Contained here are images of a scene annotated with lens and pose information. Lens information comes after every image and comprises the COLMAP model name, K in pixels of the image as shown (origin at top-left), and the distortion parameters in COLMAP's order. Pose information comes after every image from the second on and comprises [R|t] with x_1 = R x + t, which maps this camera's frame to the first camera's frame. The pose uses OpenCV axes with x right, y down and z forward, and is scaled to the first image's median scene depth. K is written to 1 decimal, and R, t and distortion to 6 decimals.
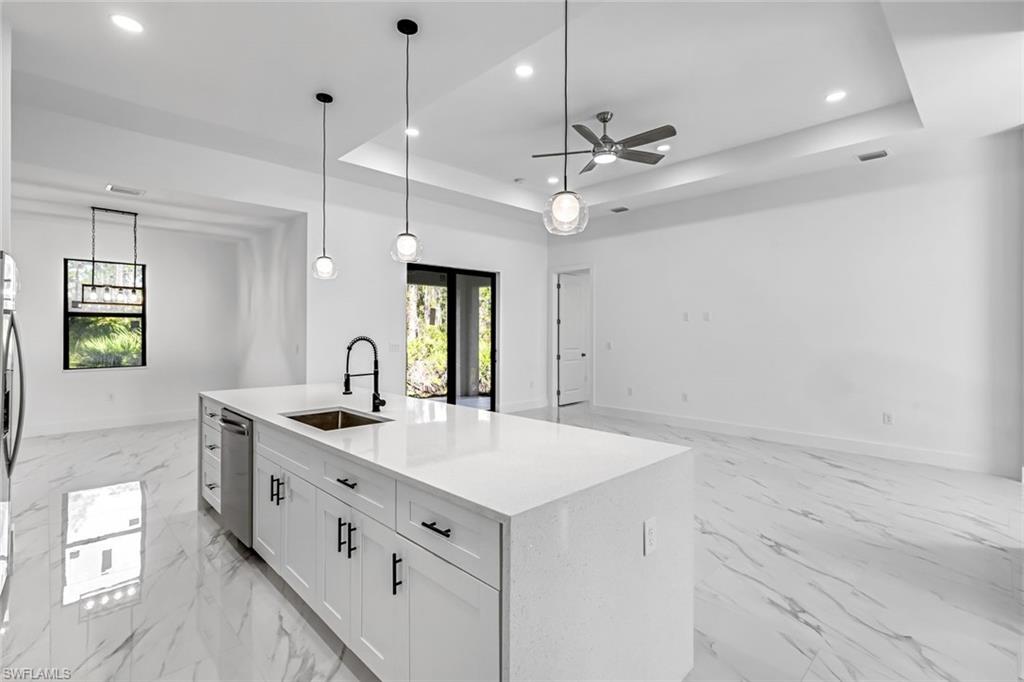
lens RADIAL K [[475.0, 0, 516.5], [0, 475.0, 331.4], [0, 0, 1]] dist [0.001442, 0.000412]
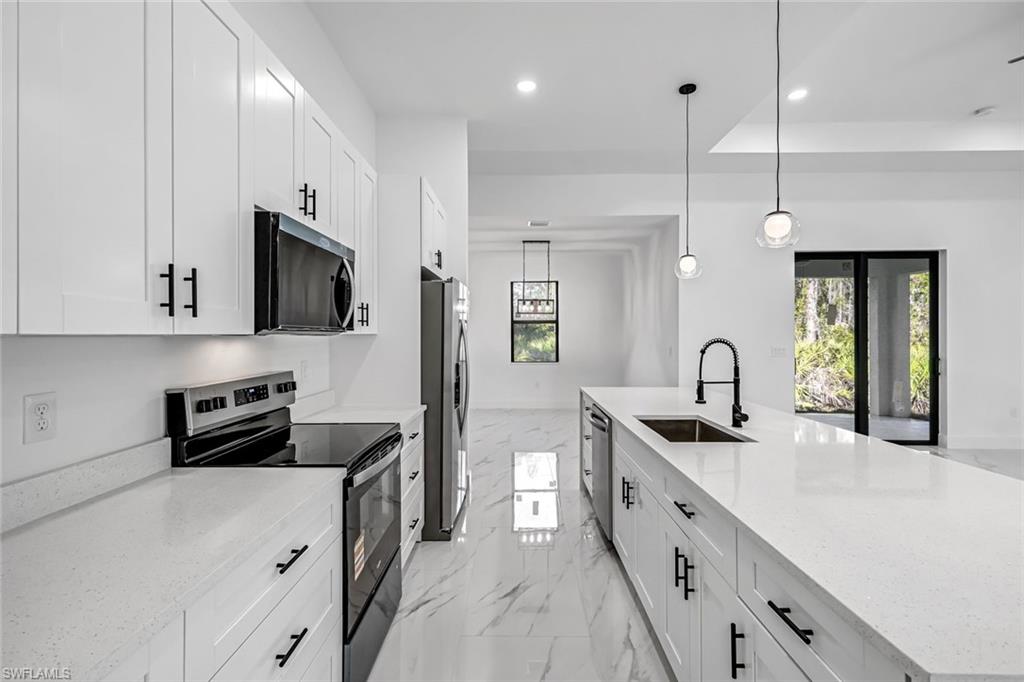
lens RADIAL K [[464.1, 0, 509.8], [0, 464.1, 333.1], [0, 0, 1]] dist [0.002954, 0.000504]
pose [[0.700269, -0.006329, -0.713851, 0.006916], [0.004841, 0.999980, -0.004117, 0.001203], [0.713863, -0.000573, 0.700285, 0.059821]]
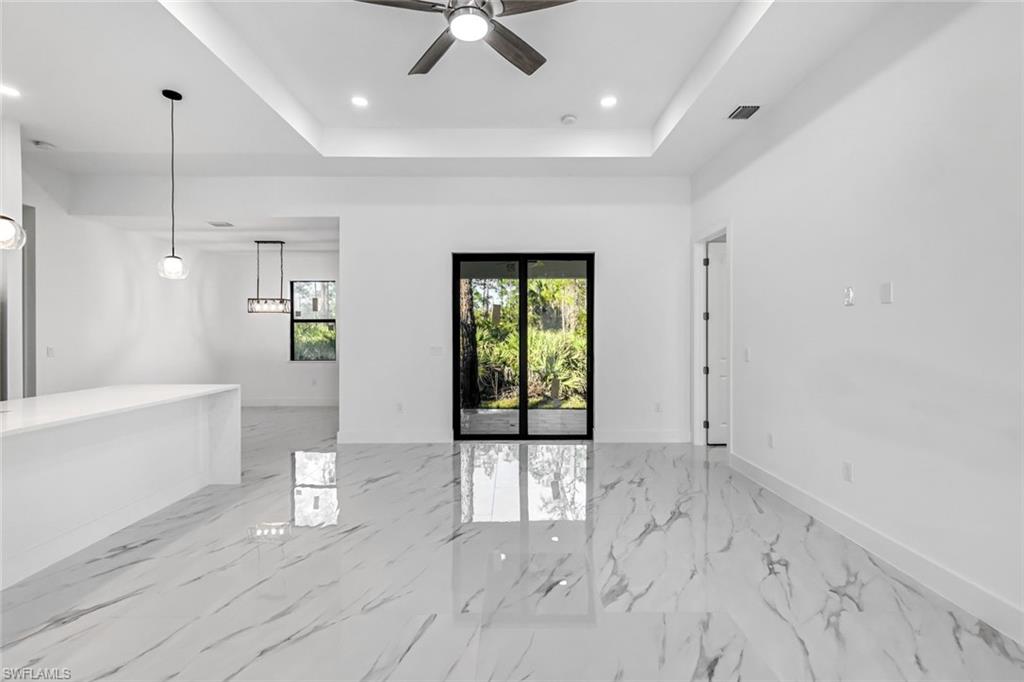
lens RADIAL K [[458.4, 0, 512.3], [0, 458.4, 335.2], [0, 0, 1]] dist [0.006319, -0.000045]
pose [[0.712330, -0.000243, -0.701844, 0.511572], [0.003349, 0.999990, 0.003053, 0.004246], [0.701836, -0.004525, 0.712324, 0.539816]]
